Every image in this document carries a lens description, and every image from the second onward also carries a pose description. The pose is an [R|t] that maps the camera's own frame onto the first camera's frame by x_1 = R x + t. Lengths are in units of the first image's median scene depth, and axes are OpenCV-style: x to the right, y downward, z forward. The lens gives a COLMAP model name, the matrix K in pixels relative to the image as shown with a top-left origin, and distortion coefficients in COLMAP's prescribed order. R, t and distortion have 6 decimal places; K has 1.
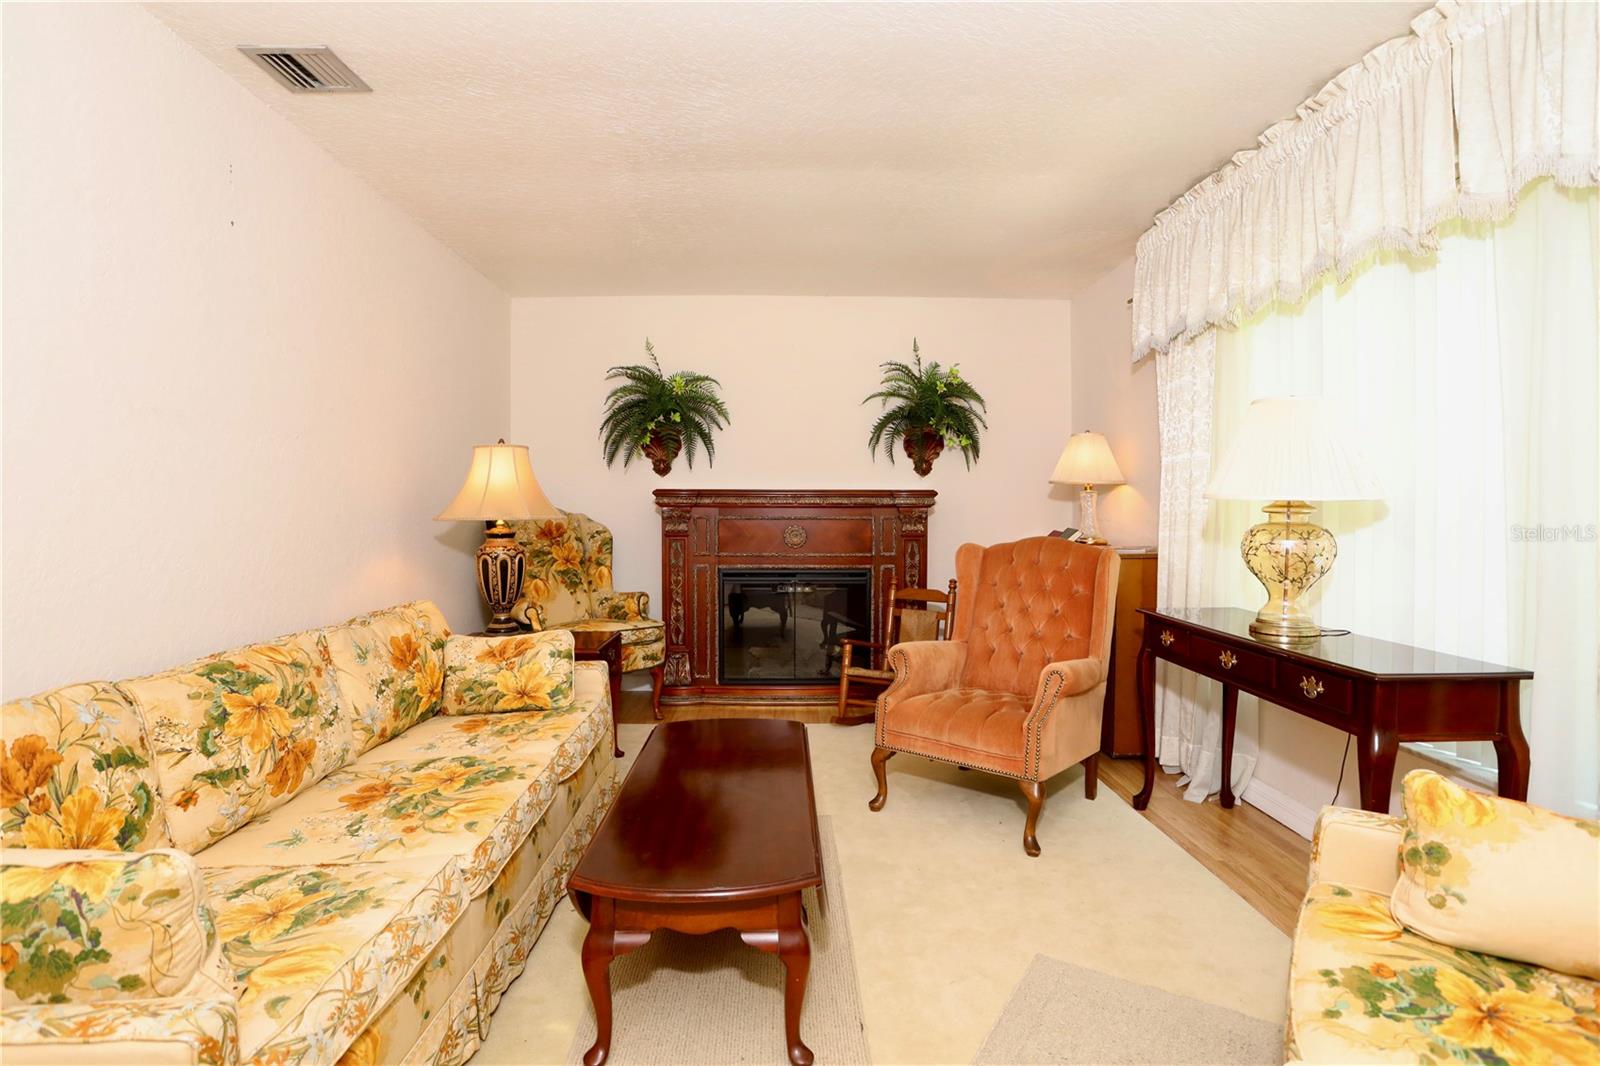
lens RADIAL K [[812.7, 0, 767.1], [0, 812.7, 523.0], [0, 0, 1]] dist [-0.073385, 0.039591]
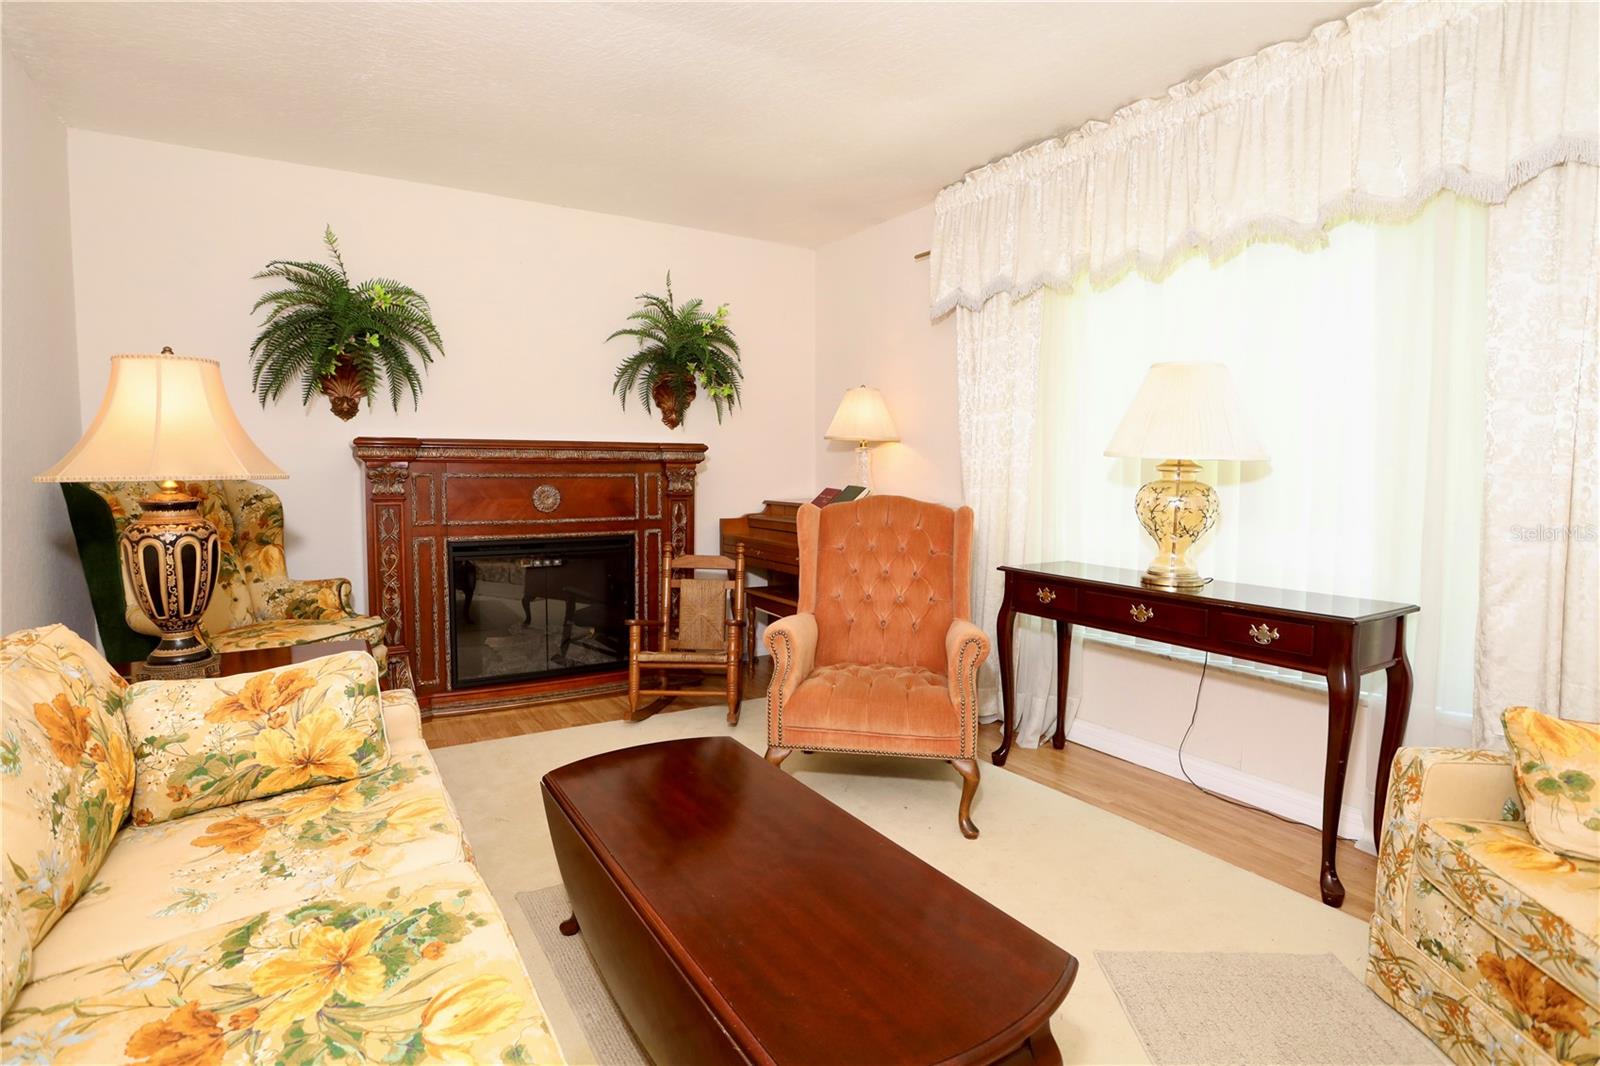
lens RADIAL K [[812.7, 0, 767.1], [0, 812.7, 523.0], [0, 0, 1]] dist [-0.073385, 0.039591]
pose [[0.854396, -0.031402, 0.518672, -0.277106], [0.003721, 0.998516, 0.054324, -0.002851], [-0.519609, -0.044484, 0.853246, 0.271574]]
